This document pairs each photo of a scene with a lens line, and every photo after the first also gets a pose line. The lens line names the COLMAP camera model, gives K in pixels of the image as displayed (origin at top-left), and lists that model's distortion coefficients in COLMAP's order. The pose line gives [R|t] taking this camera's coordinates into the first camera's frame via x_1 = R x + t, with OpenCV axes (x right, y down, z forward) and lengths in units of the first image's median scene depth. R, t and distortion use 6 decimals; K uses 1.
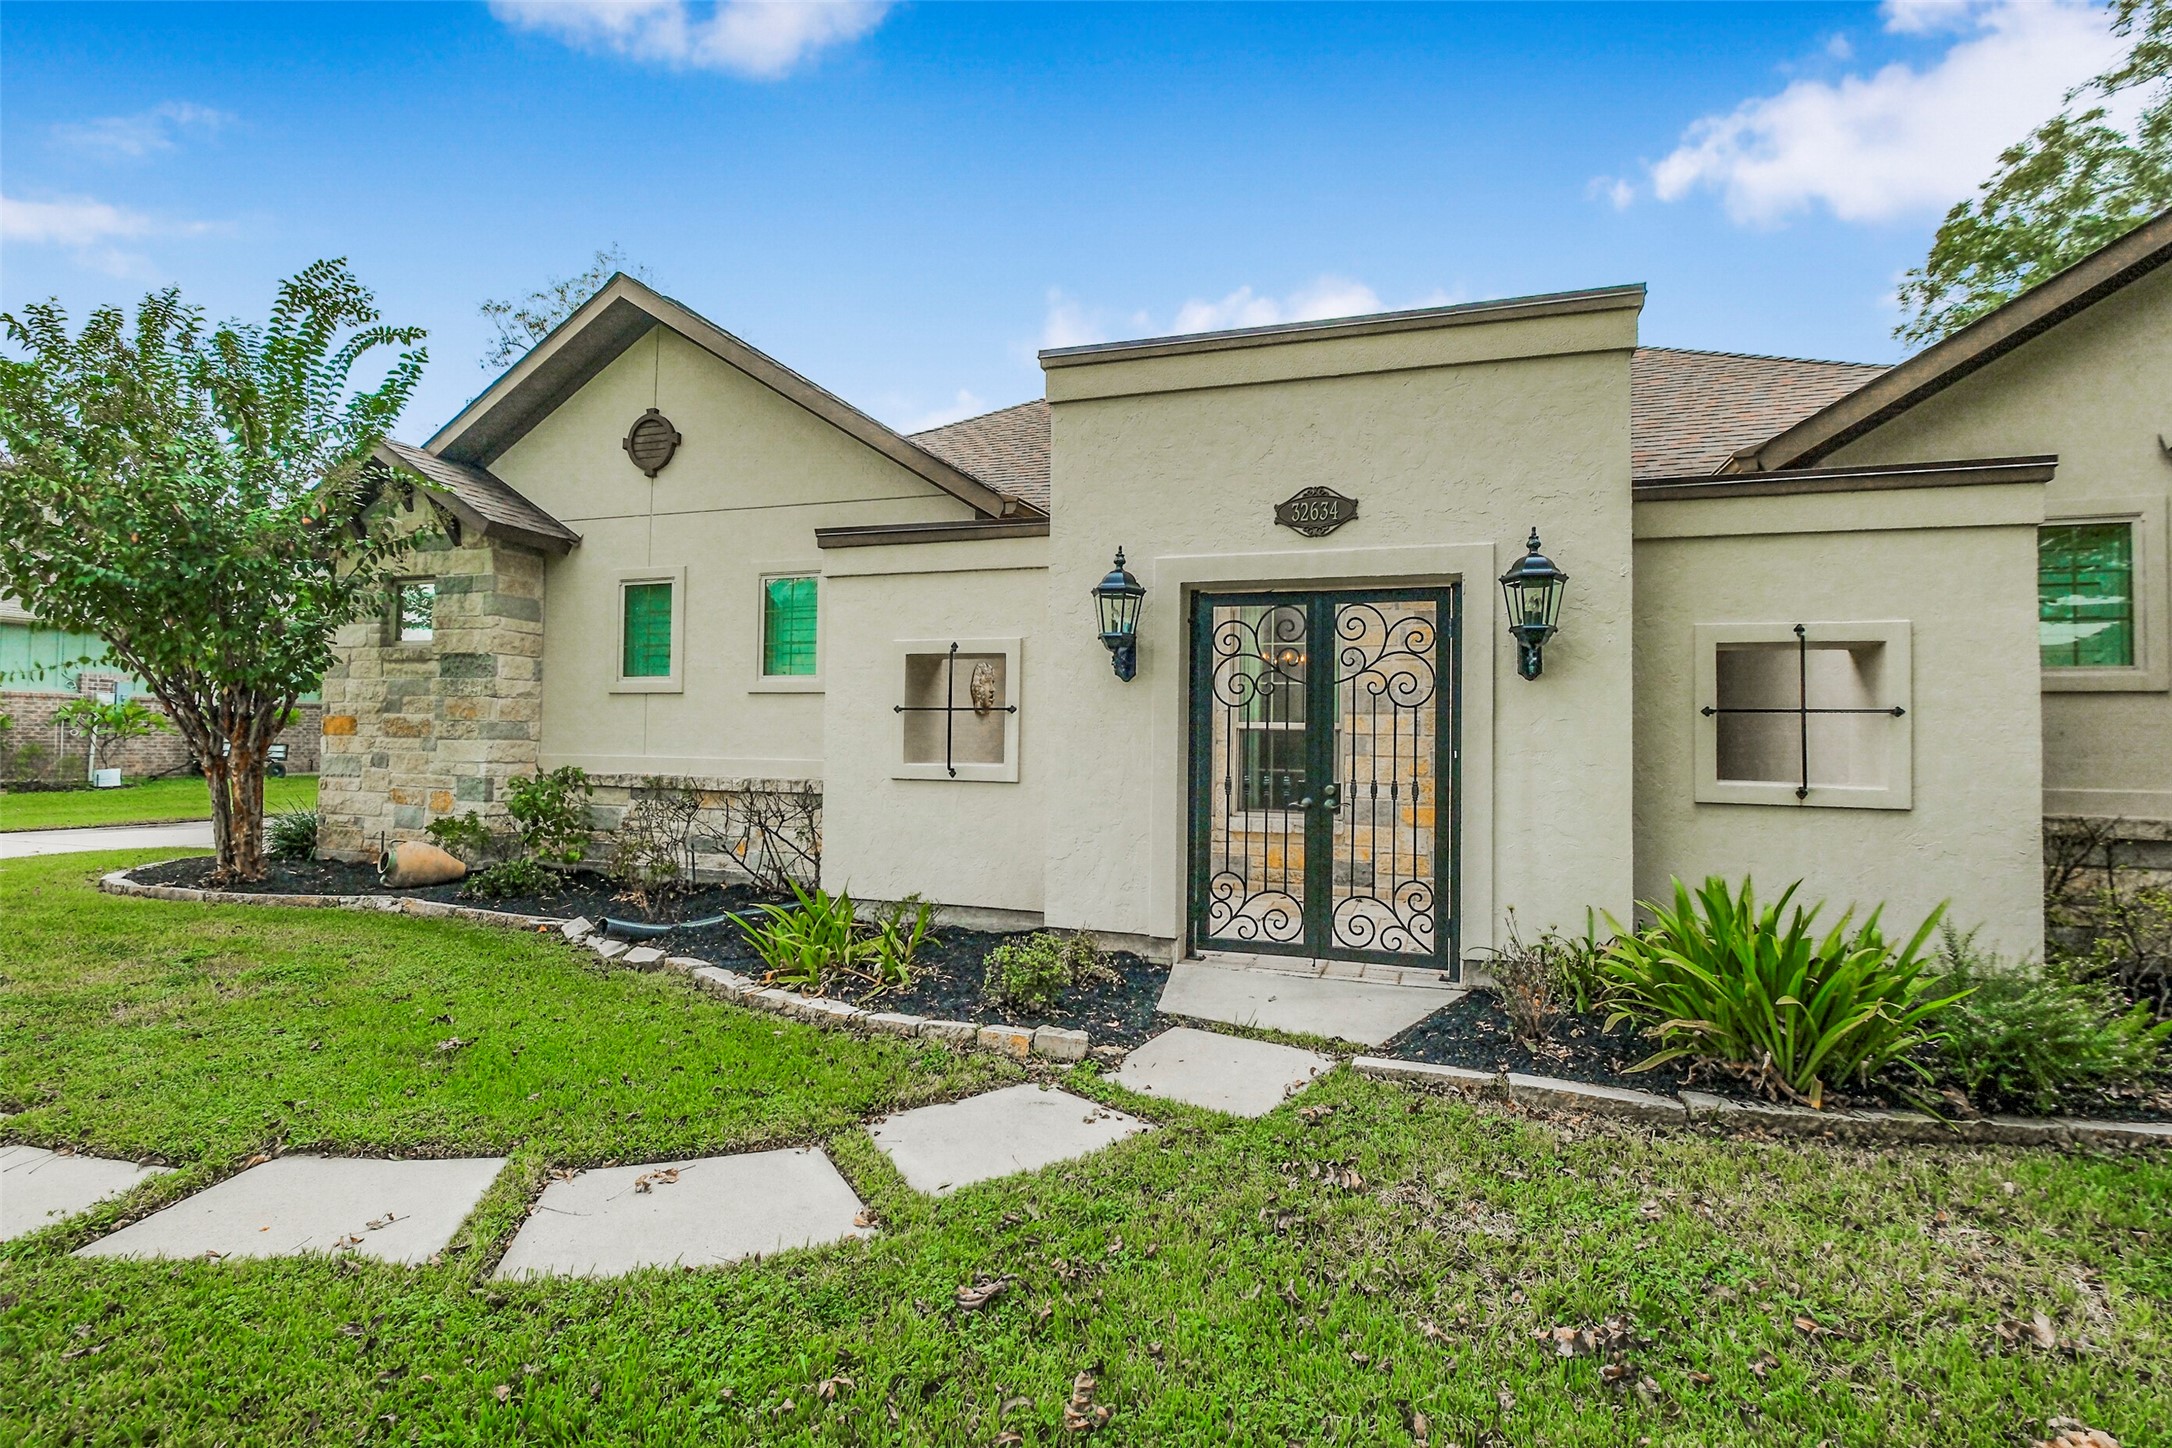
lens RADIAL K [[1031.5, 0, 1086.0], [0, 1031.5, 724.0], [0, 0, 1]] dist [-0.003492, -0.000482]
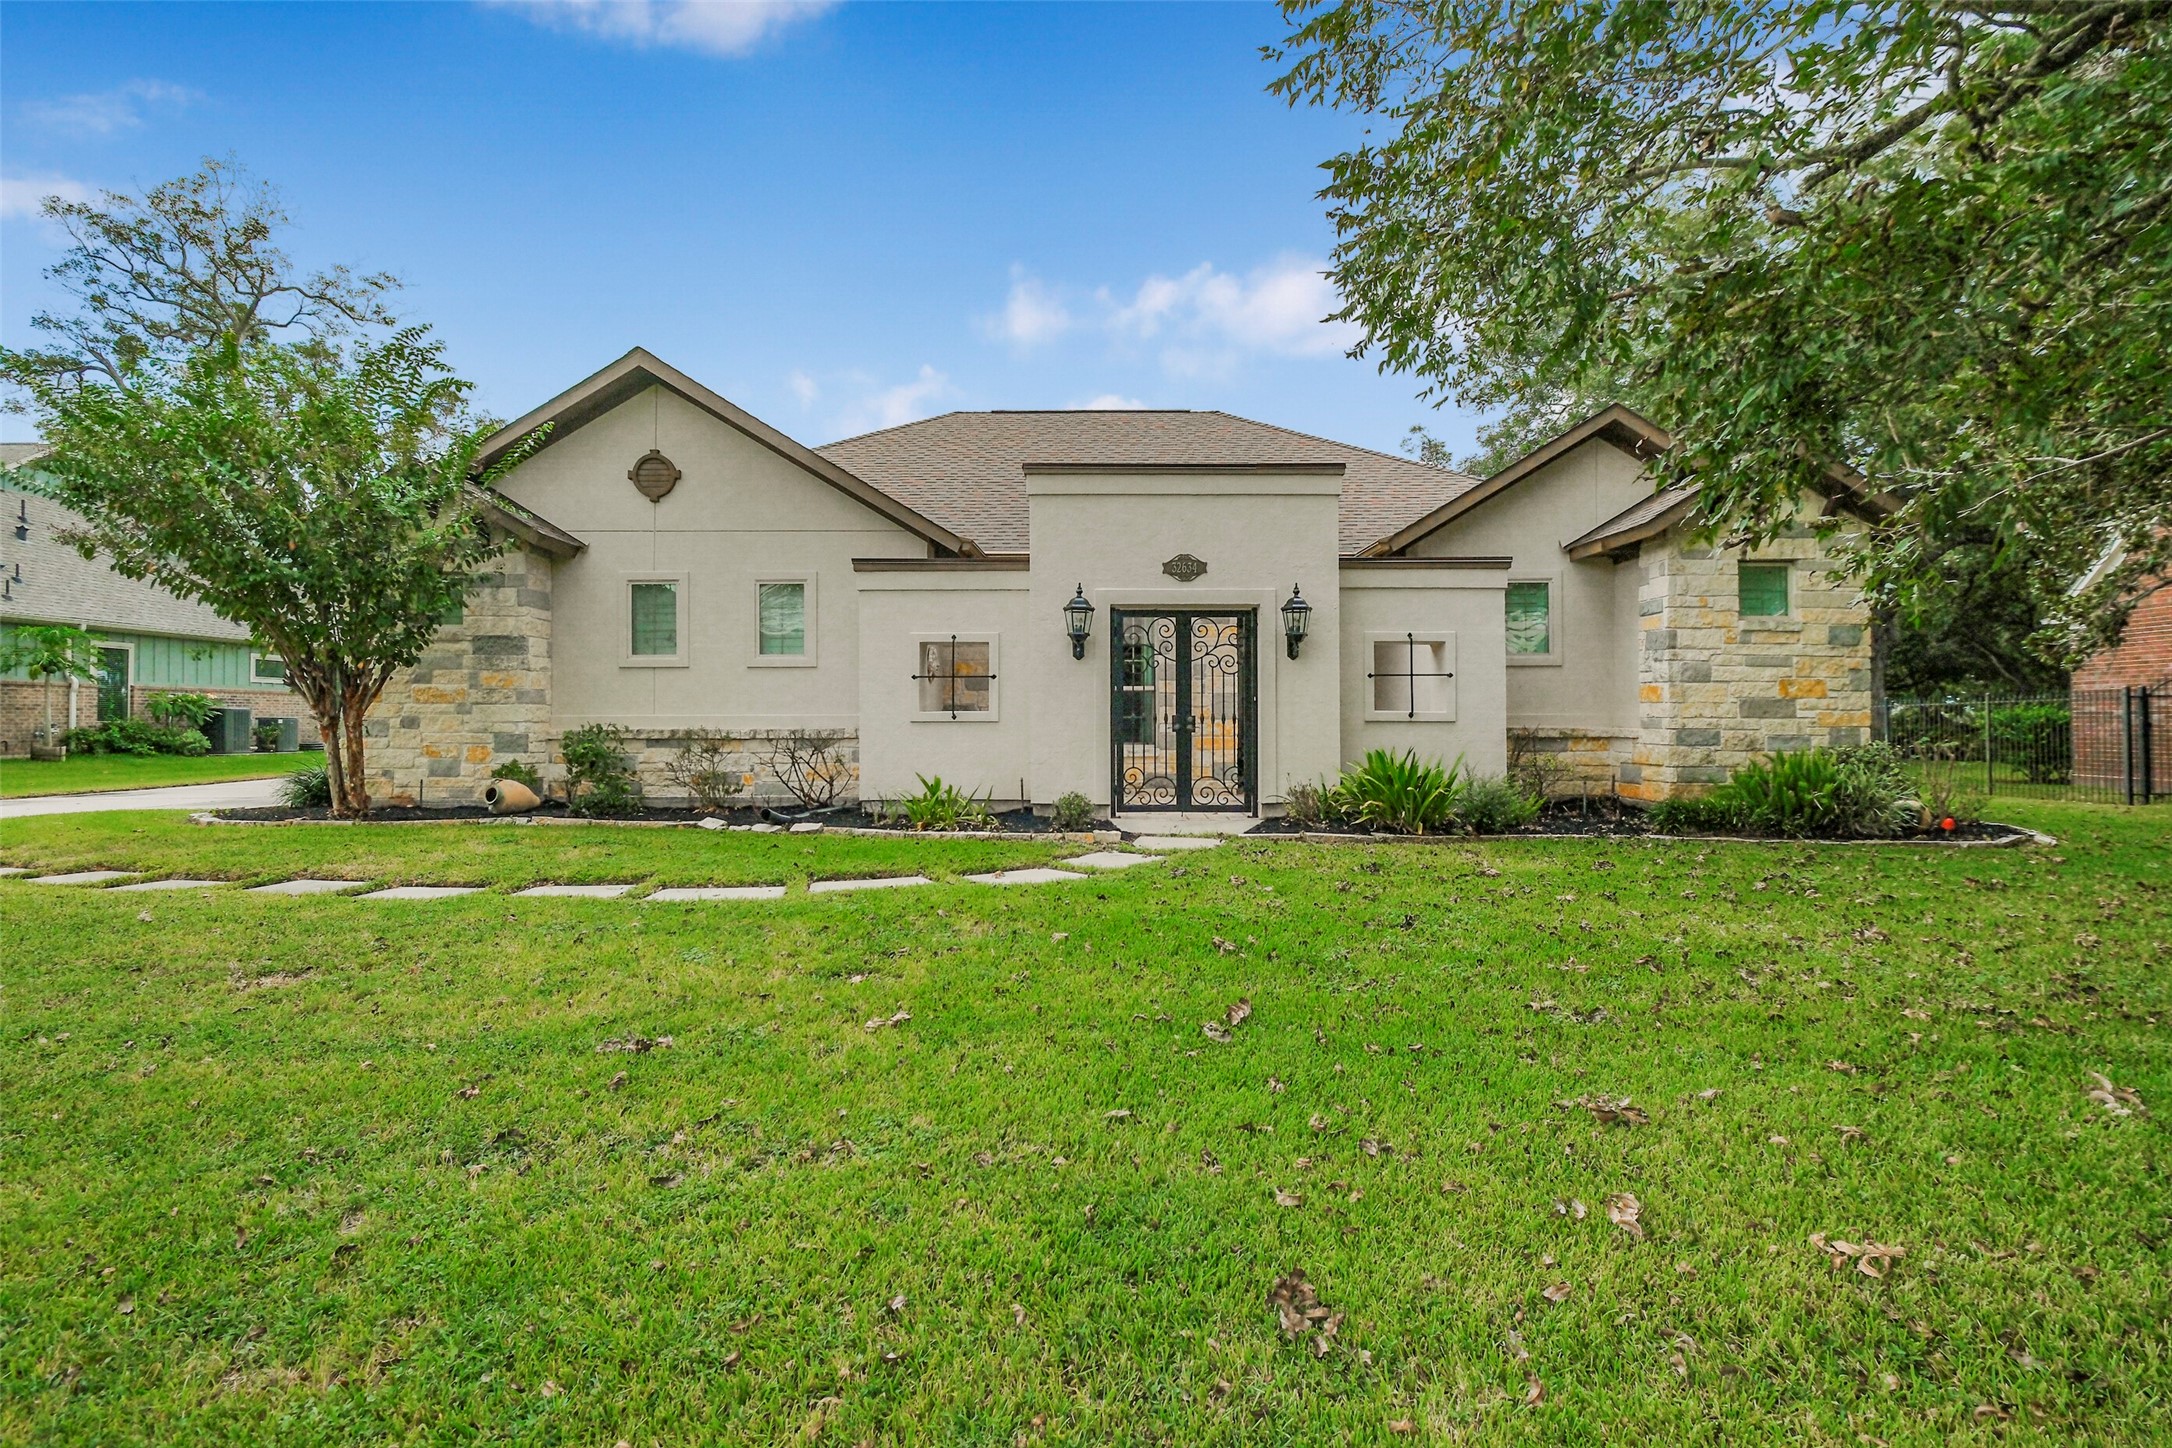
lens RADIAL K [[1031.5, 0, 1086.0], [0, 1031.5, 724.0], [0, 0, 1]] dist [-0.003492, -0.000482]
pose [[0.949718, -0.017599, 0.312613, -0.491786], [0.010330, 0.999637, 0.024895, 0.023665], [-0.312938, -0.020414, 0.949554, -0.654299]]
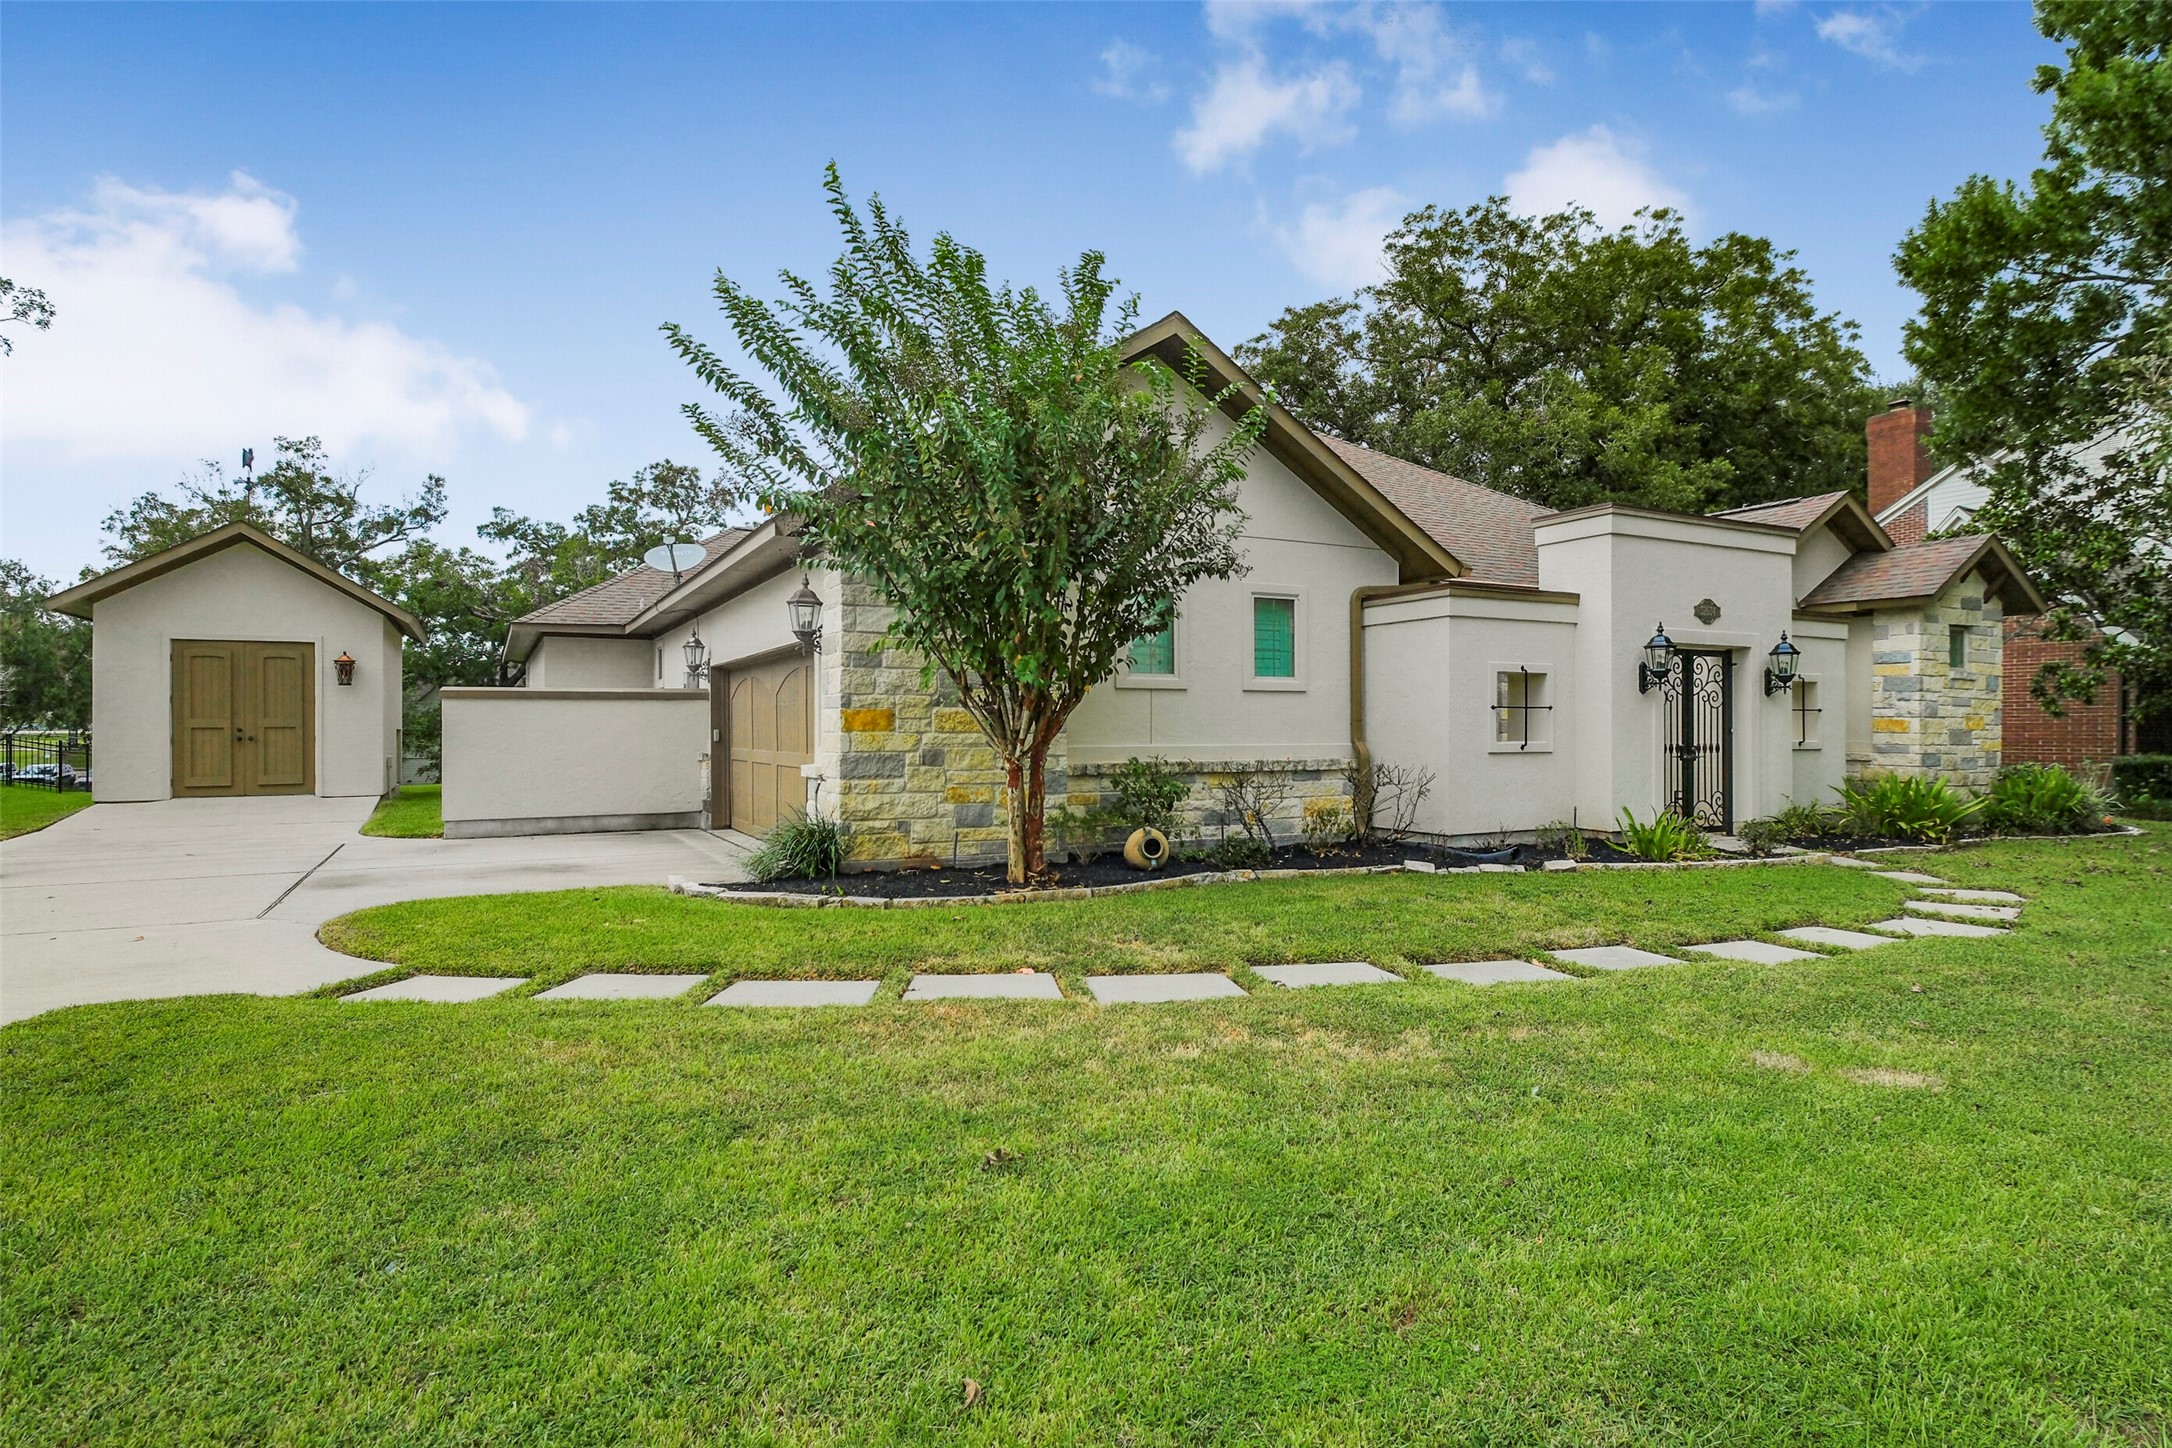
lens RADIAL K [[1149.1, 0, 1086.0], [0, 1149.1, 724.0], [0, 0, 1]] dist [0.000519, 0.000052]
pose [[0.695250, -0.012223, 0.718664, -2.137301], [-0.002019, 0.999818, 0.018958, -0.024575], [-0.718765, -0.014632, 0.695099, 0.288959]]
